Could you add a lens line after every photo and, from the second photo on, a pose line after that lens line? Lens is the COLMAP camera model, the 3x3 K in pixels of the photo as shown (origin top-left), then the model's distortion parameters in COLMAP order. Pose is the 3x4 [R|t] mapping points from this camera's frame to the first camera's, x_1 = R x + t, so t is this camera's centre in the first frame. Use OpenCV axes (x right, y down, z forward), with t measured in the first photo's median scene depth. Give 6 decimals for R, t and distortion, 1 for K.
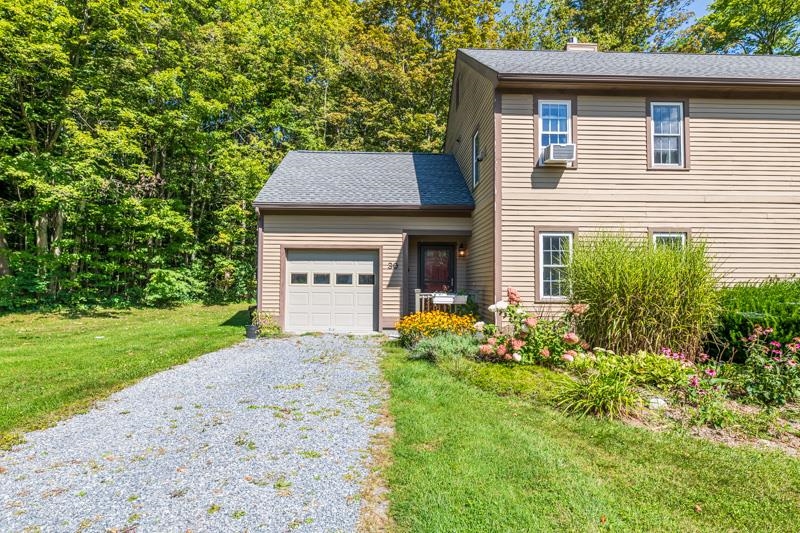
lens RADIAL K [[423.9, 0, 400.1], [0, 423.9, 265.4], [0, 0, 1]] dist [0.002021, 0.001475]
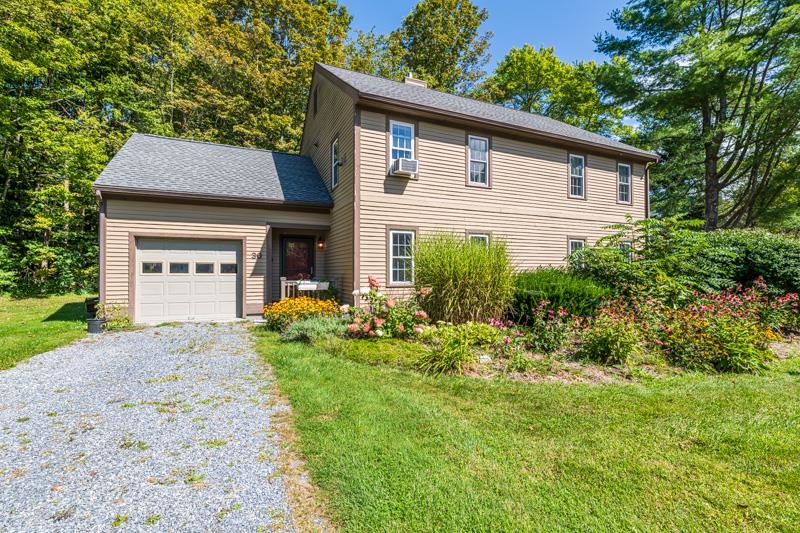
lens RADIAL K [[365.6, 0, 401.1], [0, 365.6, 267.4], [0, 0, 1]] dist [-0.001012, 0.000480]
pose [[0.921252, -0.001949, 0.388961, -0.048906], [-0.010549, 0.999494, 0.029995, -0.001222], [-0.388822, -0.031736, 0.920766, 0.013890]]
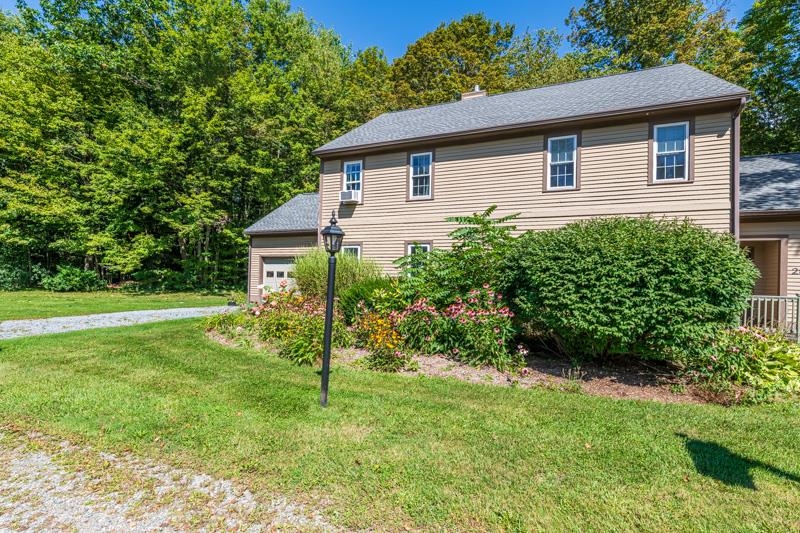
lens RADIAL K [[365.6, 0, 389.4], [0, 365.6, 277.9], [0, 0, 1]] dist [-0.001012, 0.000480]
pose [[0.911771, 0.009352, -0.410592, 1.018082], [0.002451, 0.999599, 0.028210, 0.005866], [0.410691, -0.026727, 0.911383, -0.189300]]
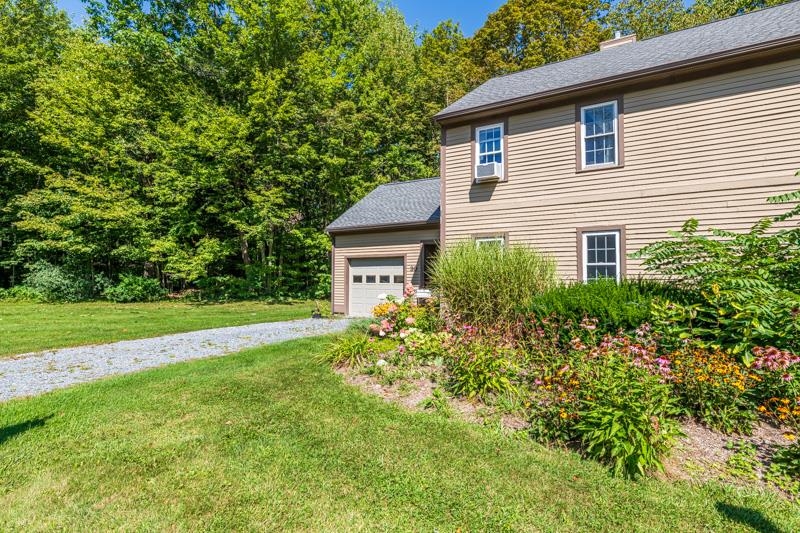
lens RADIAL K [[376.6, 0, 394.0], [0, 376.6, 270.1], [0, 0, 1]] dist [0.001579, -0.001179]
pose [[0.864718, -0.021743, -0.501786, 0.631140], [0.024219, 0.999705, -0.001583, 0.006774], [0.501673, -0.010784, 0.864990, -0.038935]]
